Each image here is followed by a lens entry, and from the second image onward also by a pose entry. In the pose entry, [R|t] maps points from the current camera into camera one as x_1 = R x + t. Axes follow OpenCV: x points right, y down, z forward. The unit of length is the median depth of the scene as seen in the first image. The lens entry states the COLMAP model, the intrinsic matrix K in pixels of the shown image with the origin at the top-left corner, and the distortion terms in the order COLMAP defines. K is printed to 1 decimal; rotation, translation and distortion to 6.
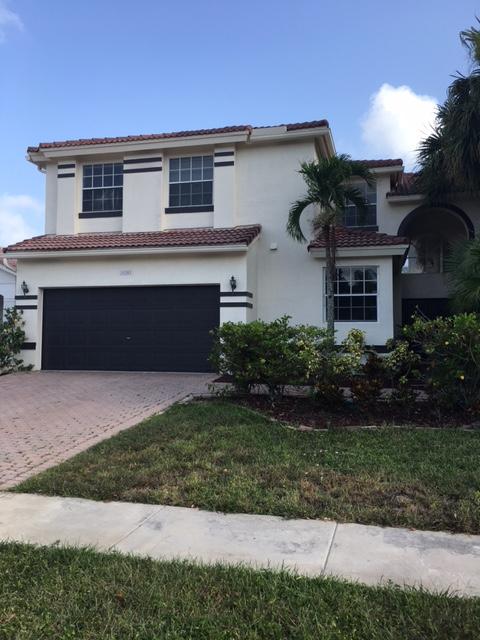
lens RADIAL K [[550.6, 0, 237.7], [0, 550.6, 314.7], [0, 0, 1]] dist [0.015089, -0.020997]
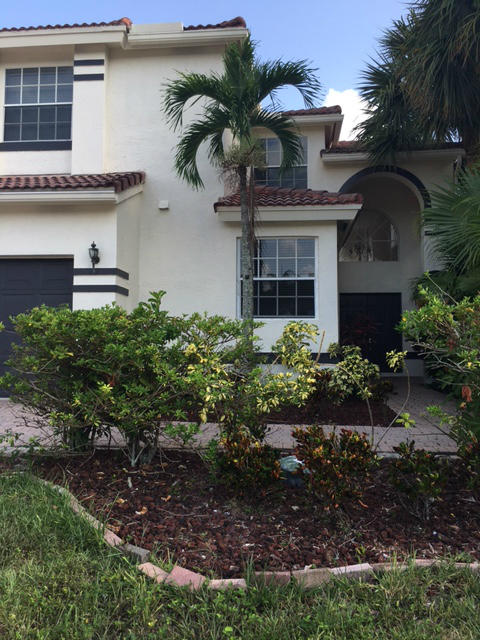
lens RADIAL K [[550.6, 0, 242.3], [0, 550.6, 319.5], [0, 0, 1]] dist [0.015089, -0.020997]
pose [[0.986653, 0.005906, 0.162728, 0.055264], [-0.005117, 0.999973, -0.005268, 0.019068], [-0.162755, 0.004365, 0.986657, 0.351933]]
